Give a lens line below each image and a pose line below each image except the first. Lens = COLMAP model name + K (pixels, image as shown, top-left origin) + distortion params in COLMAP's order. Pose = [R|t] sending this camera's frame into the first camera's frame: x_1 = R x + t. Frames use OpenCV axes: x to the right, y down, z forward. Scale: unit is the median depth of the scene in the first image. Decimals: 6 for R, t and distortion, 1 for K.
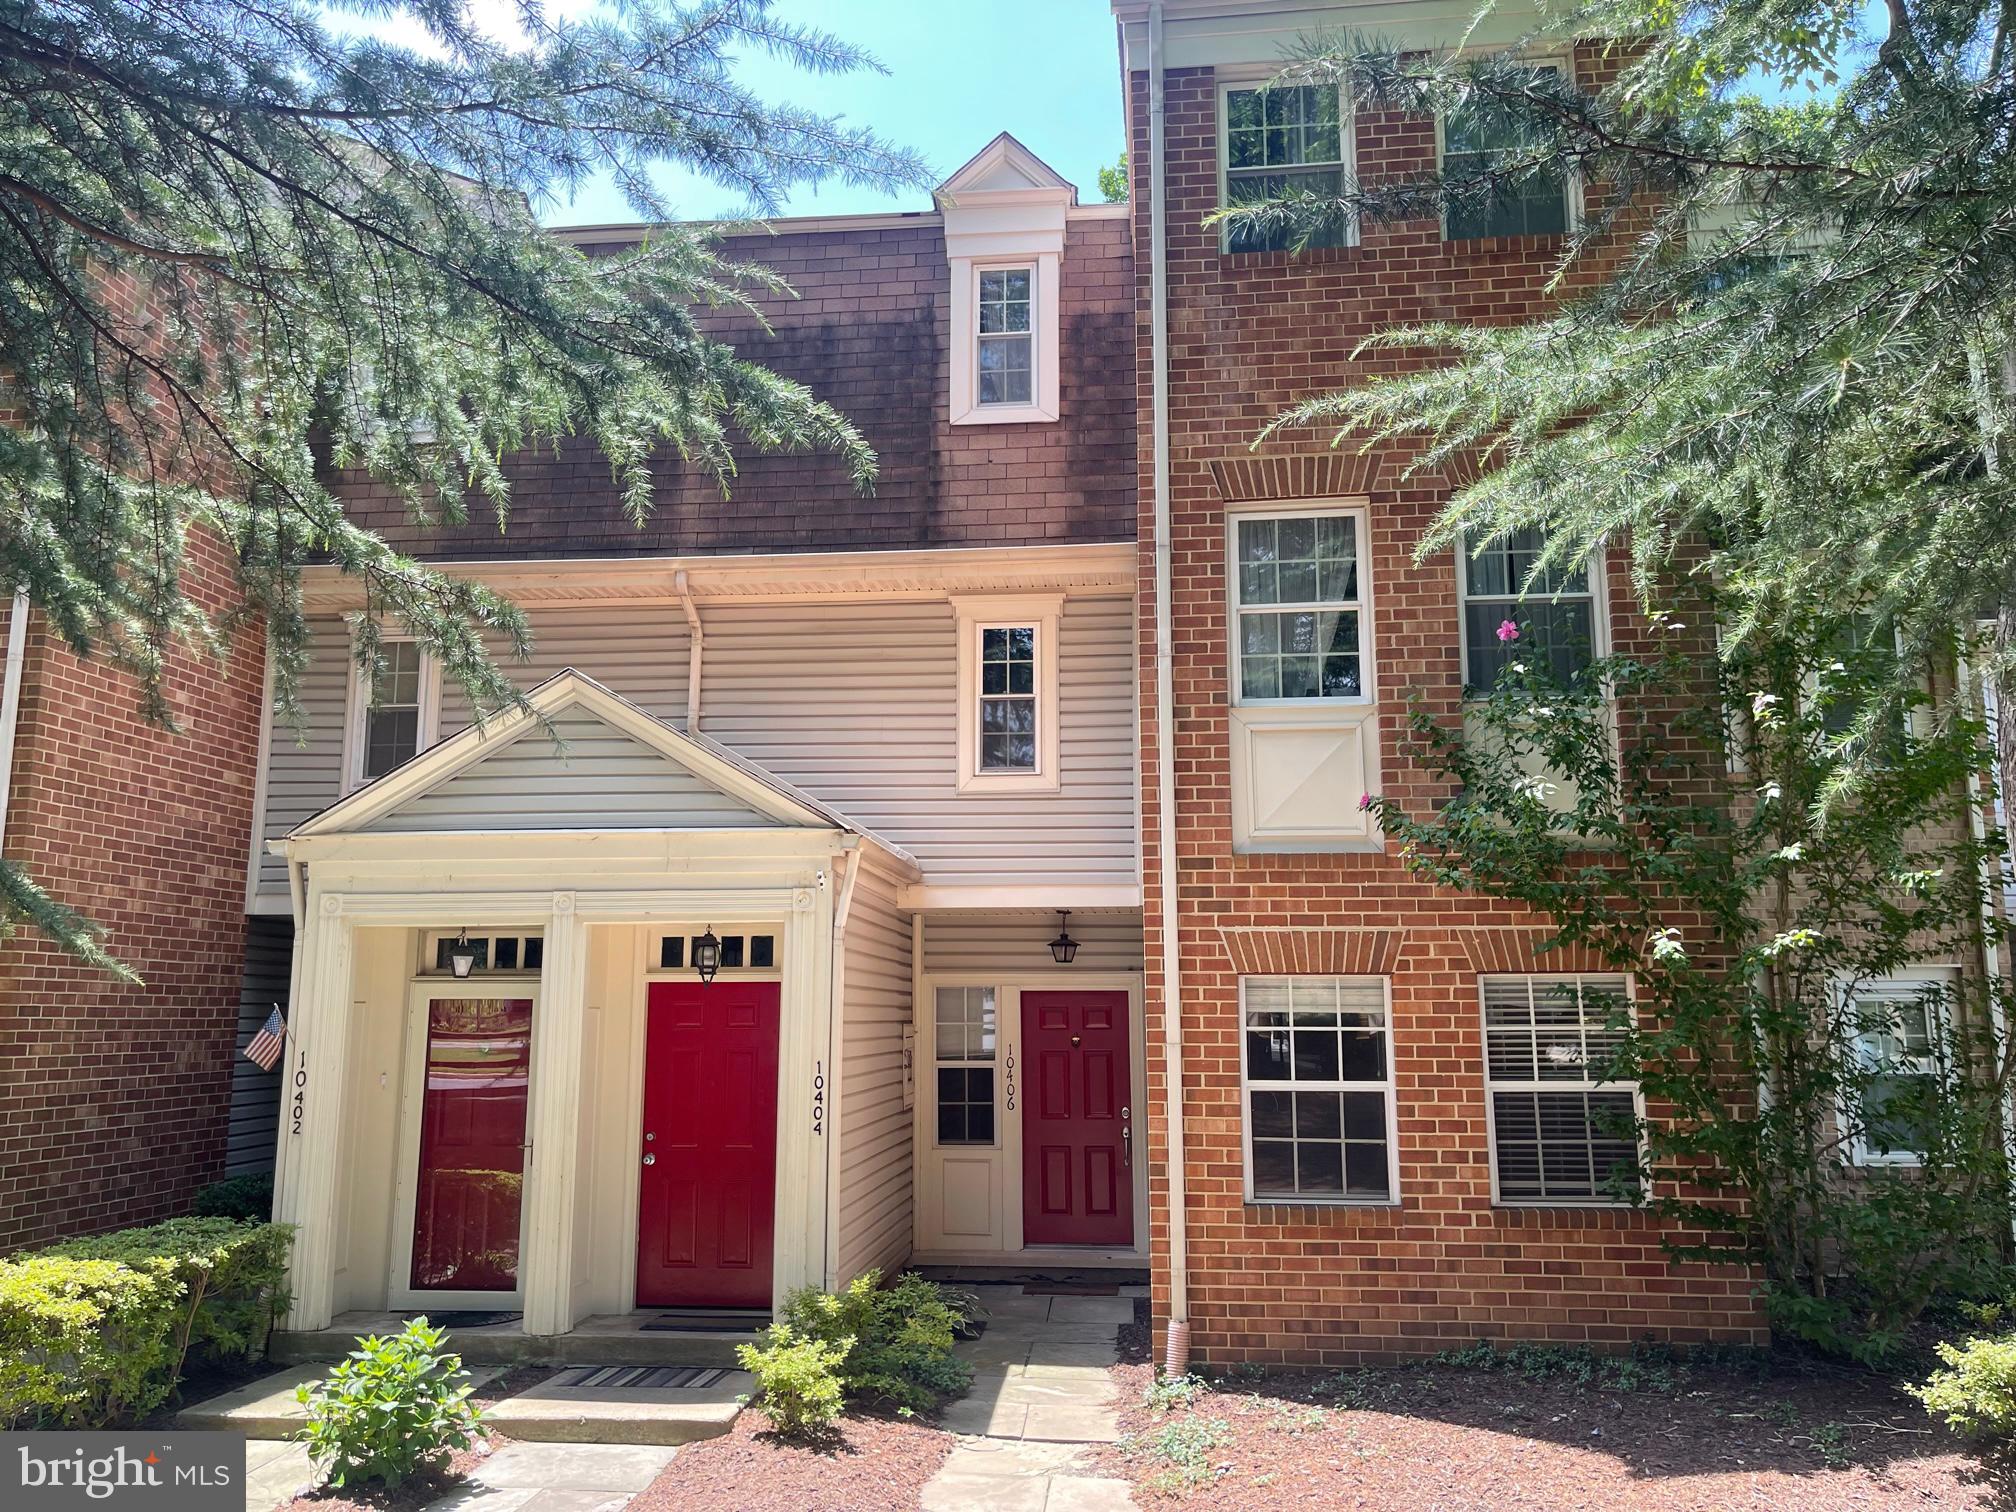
lens RADIAL K [[1551.1, 0, 1007.5], [0, 1551.1, 745.8], [0, 0, 1]] dist [0.013641, -0.014679]
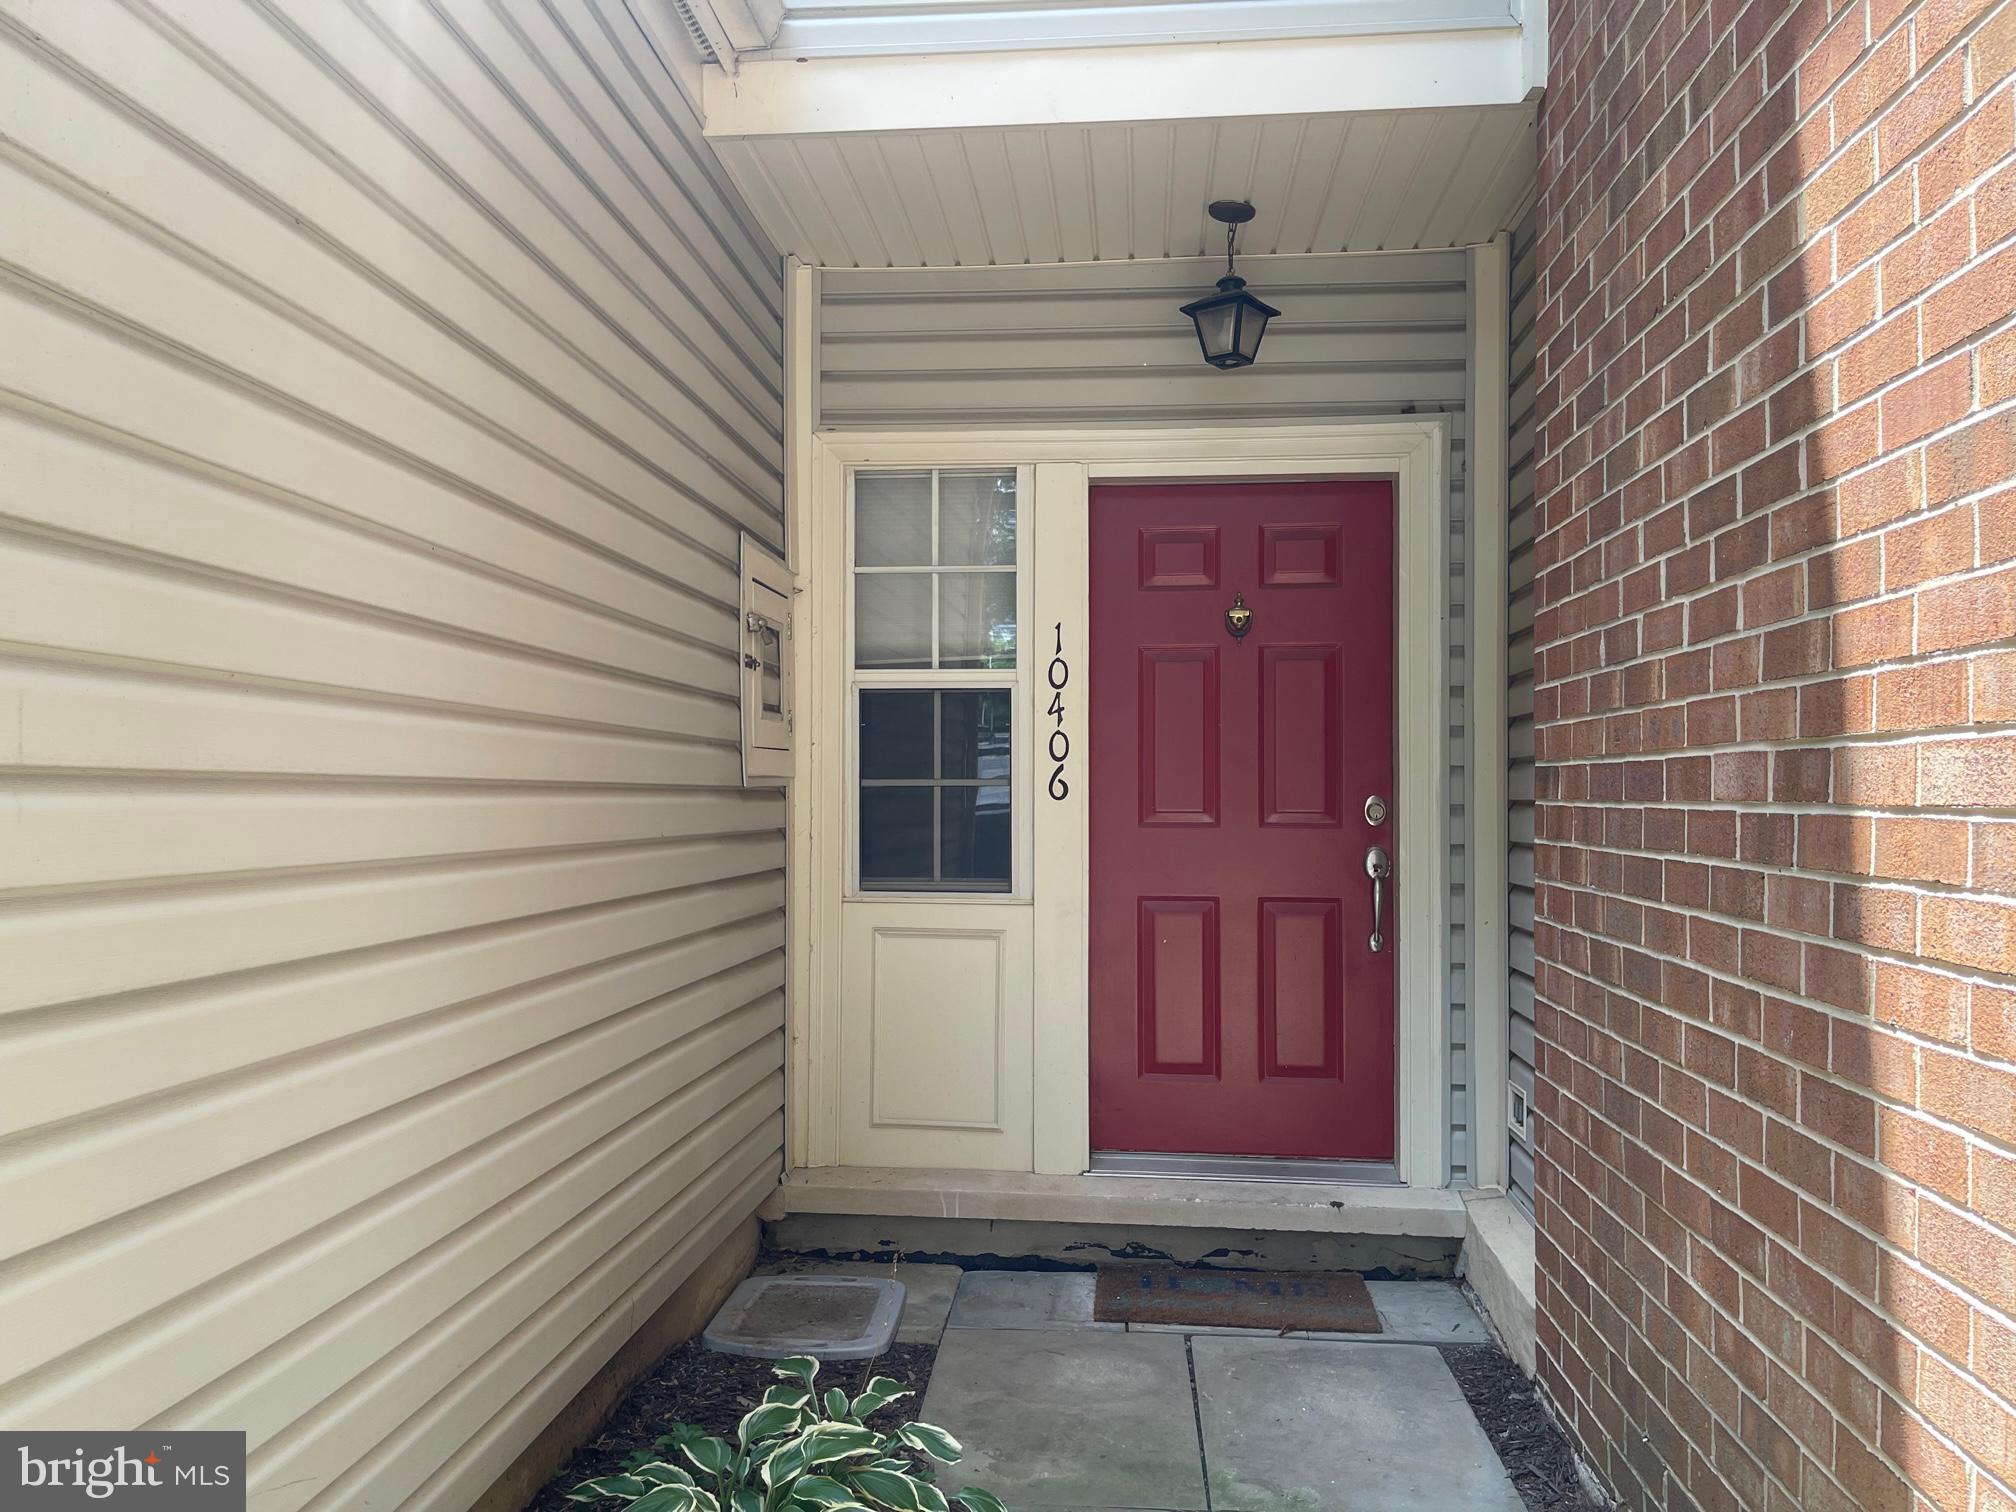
lens RADIAL K [[1551.1, 0, 1006.0], [0, 1551.1, 761.8], [0, 0, 1]] dist [0.013641, -0.014679]
pose [[0.999974, 0.006533, 0.003010, -0.011404], [-0.006950, 0.985420, 0.169996, 0.163532], [-0.001856, -0.170012, 0.985440, 0.642617]]
